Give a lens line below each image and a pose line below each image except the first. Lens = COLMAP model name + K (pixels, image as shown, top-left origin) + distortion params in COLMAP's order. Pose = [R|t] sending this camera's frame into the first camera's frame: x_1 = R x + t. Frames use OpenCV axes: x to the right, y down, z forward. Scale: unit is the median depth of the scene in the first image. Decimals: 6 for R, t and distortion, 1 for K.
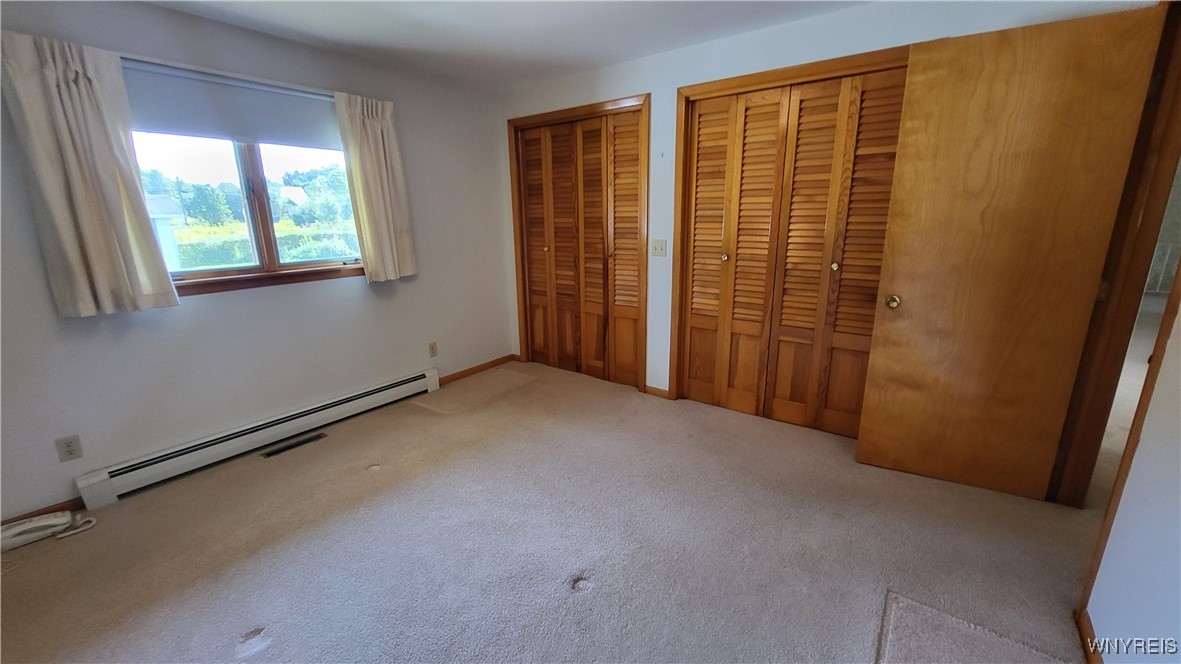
lens RADIAL K [[461.9, 0, 598.7], [0, 461.9, 332.4], [0, 0, 1]] dist [-0.002894, 0.000231]
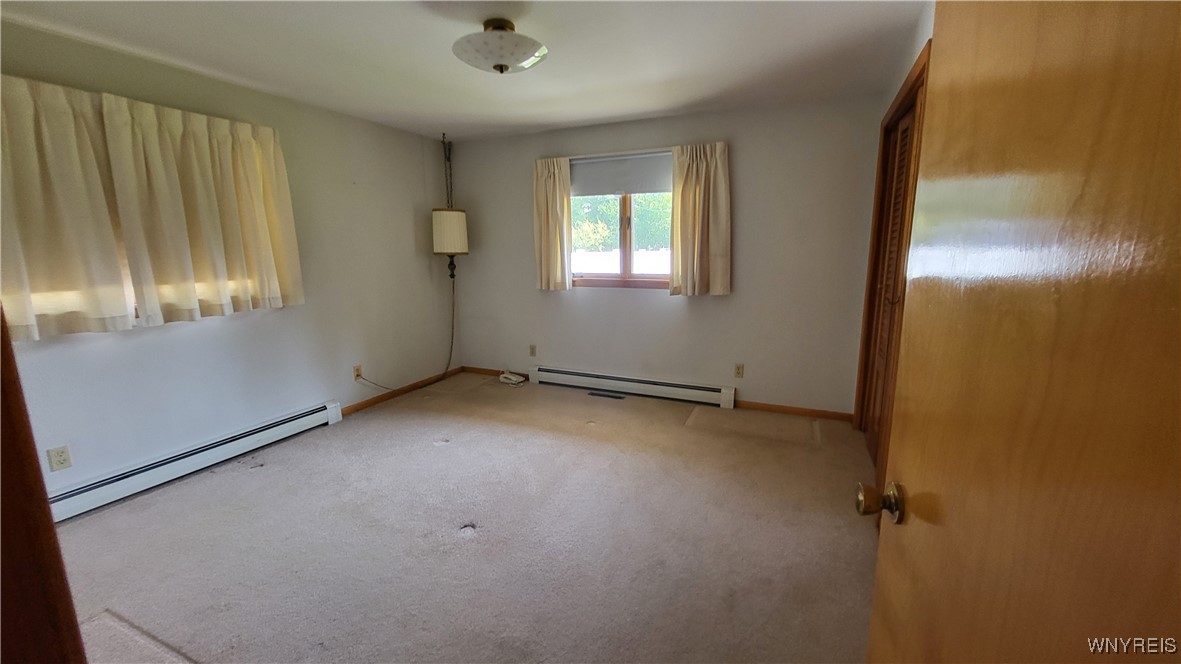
lens RADIAL K [[461.9, 0, 595.2], [0, 461.9, 330.1], [0, 0, 1]] dist [-0.002894, 0.000231]
pose [[0.211621, 0.179254, -0.960773, 0.730242], [-0.239638, 0.962546, 0.126802, -0.138771], [0.947518, 0.203404, 0.246651, 0.582263]]
